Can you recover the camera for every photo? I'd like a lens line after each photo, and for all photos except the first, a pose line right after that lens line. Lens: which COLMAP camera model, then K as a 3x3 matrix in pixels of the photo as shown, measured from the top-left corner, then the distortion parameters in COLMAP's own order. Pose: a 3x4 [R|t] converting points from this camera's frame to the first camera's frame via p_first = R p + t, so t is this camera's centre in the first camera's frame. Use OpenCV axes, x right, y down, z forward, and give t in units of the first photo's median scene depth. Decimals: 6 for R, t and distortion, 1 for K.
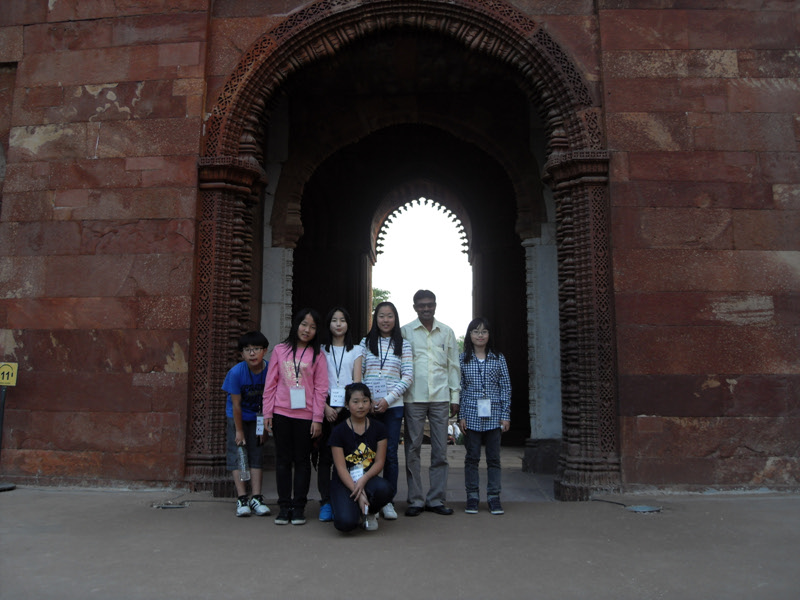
lens RADIAL K [[668.6, 0, 394.9], [0, 668.6, 282.7], [0, 0, 1]] dist [-0.068989, -0.002080]
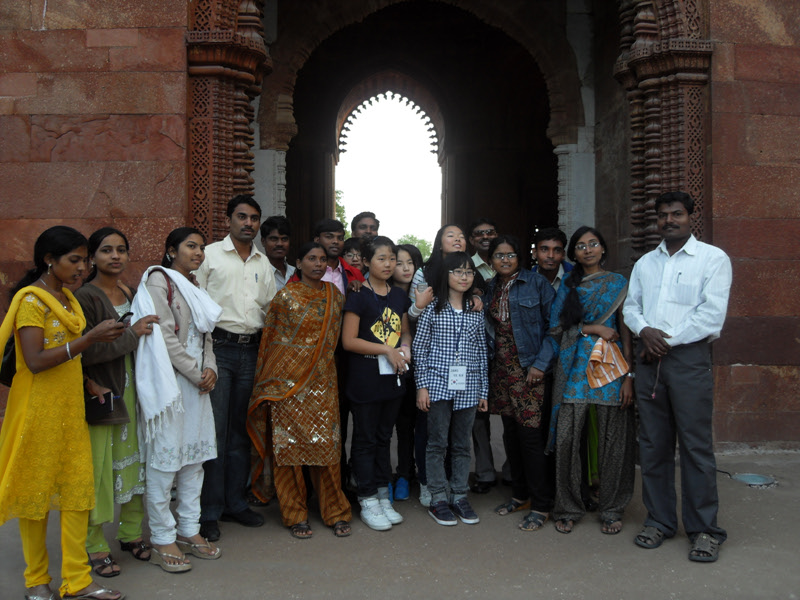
lens RADIAL K [[668.6, 0, 394.9], [0, 668.6, 282.7], [0, 0, 1]] dist [-0.068989, -0.002080]
pose [[0.995642, -0.001991, 0.093239, -0.131663], [-0.012319, 0.988203, 0.152655, -0.024513], [-0.092443, -0.153138, 0.983871, 0.204628]]
